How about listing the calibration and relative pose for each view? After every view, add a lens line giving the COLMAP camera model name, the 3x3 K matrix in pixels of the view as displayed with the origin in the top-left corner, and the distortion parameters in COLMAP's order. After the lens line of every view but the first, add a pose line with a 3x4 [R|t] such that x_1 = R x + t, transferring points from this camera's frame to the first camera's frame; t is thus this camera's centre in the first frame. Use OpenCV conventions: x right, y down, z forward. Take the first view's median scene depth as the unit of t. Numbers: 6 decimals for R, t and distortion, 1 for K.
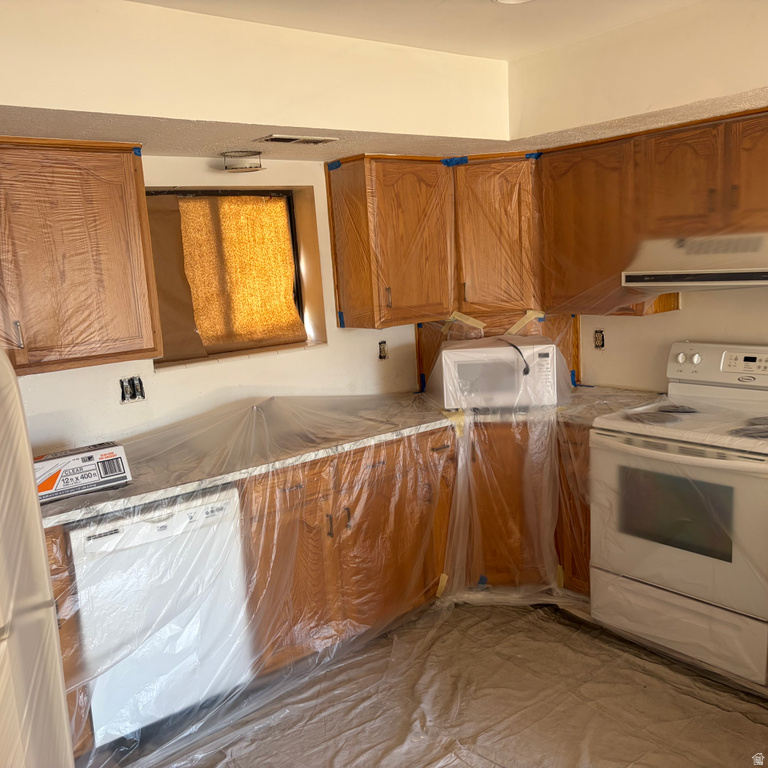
lens RADIAL K [[777.7, 0, 386.0], [0, 777.7, 390.9], [0, 0, 1]] dist [0.022646, 0.000000]
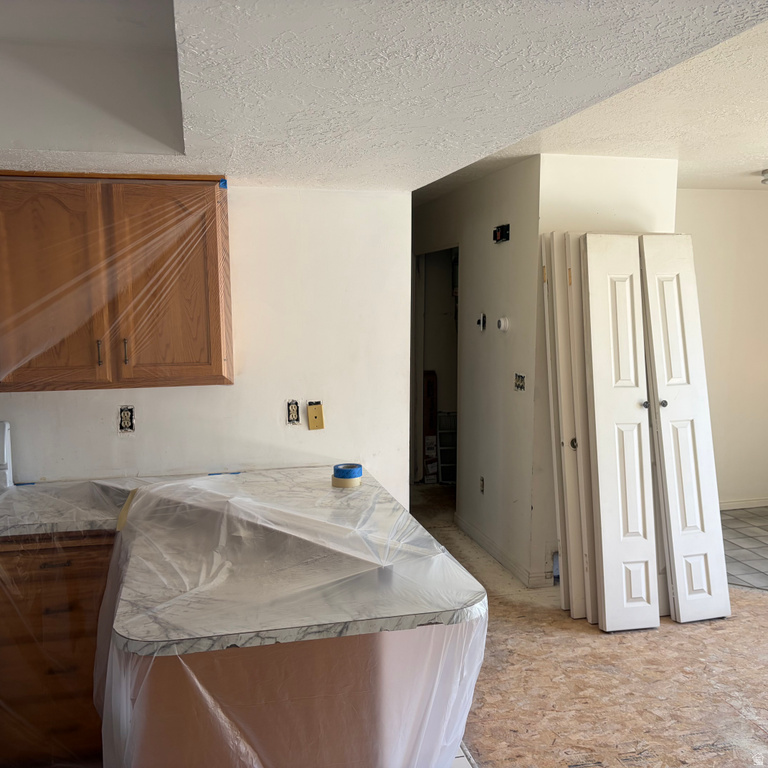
lens RADIAL K [[777.7, 0, 388.0], [0, 777.7, 387.6], [0, 0, 1]] dist [0.022646, 0.000000]
pose [[0.430513, -0.036196, 0.901858, -4.560303], [0.126431, 0.991763, -0.020549, -0.660049], [-0.893685, 0.122869, 0.431543, 5.762202]]
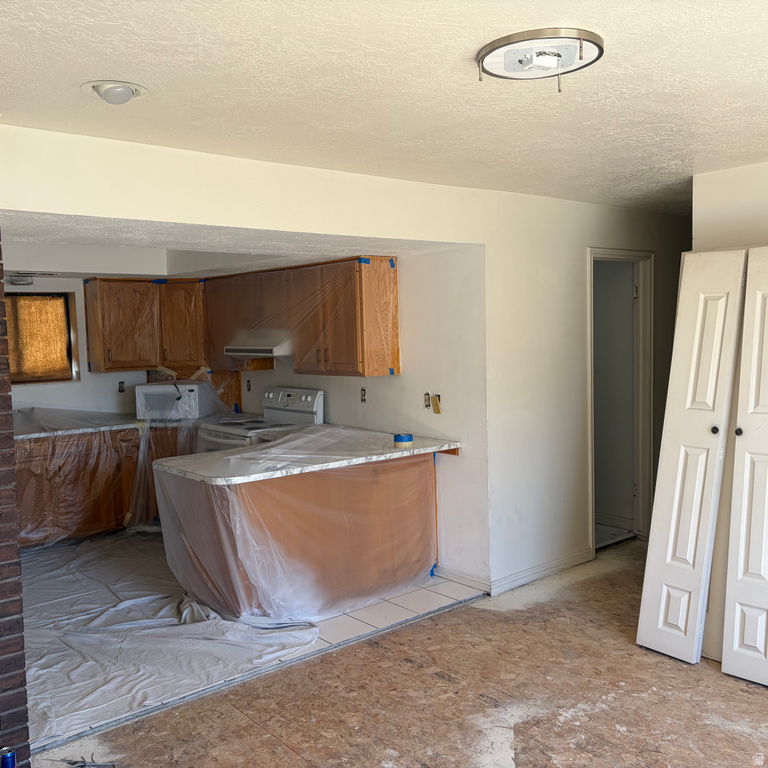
lens RADIAL K [[777.7, 0, 383.3], [0, 777.7, 383.1], [0, 0, 1]] dist [0.022646, 0.000000]
pose [[0.999213, 0.039026, 0.007034, 0.611592], [-0.038181, 0.994731, -0.095149, 0.087899], [-0.010710, 0.094805, 0.995438, -0.770626]]
